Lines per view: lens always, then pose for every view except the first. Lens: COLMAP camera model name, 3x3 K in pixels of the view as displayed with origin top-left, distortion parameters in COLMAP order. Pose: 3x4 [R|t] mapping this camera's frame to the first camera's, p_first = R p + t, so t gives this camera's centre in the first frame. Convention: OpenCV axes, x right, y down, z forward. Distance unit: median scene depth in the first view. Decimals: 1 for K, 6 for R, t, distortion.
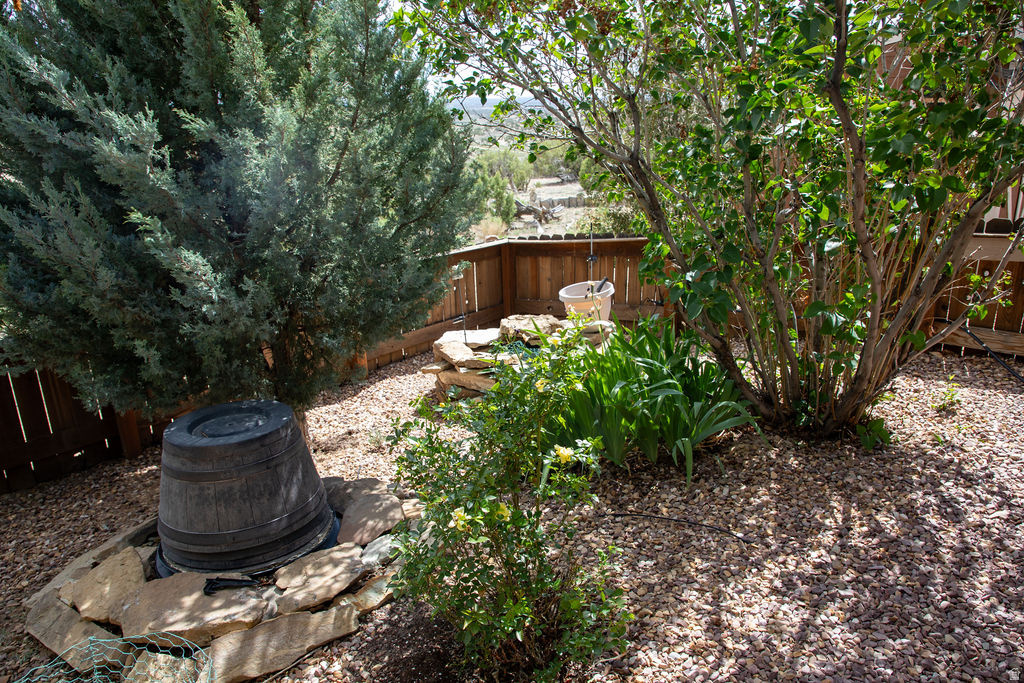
lens RADIAL K [[717.3, 0, 511.5], [0, 717.3, 340.7], [0, 0, 1]] dist [-0.052592, 0.014782]
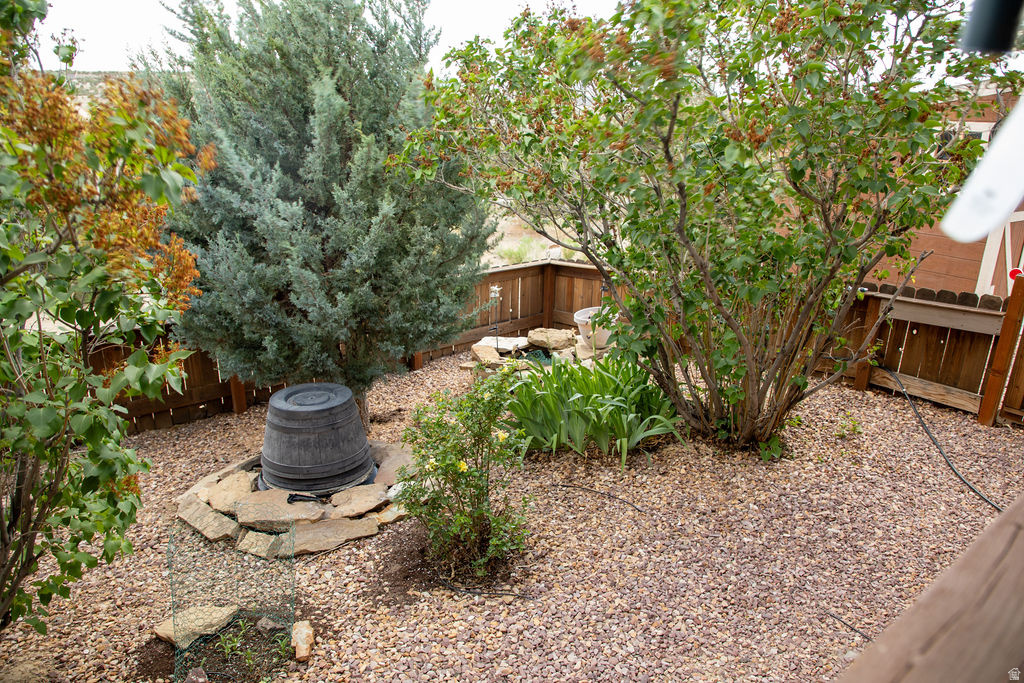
lens RADIAL K [[717.3, 0, 511.7], [0, 717.3, 342.5], [0, 0, 1]] dist [-0.052592, 0.014782]
pose [[0.990153, 0.087531, -0.109250, 0.145777], [-0.085217, 0.996031, 0.025684, -0.060502], [0.111064, -0.016122, 0.993682, -0.370164]]
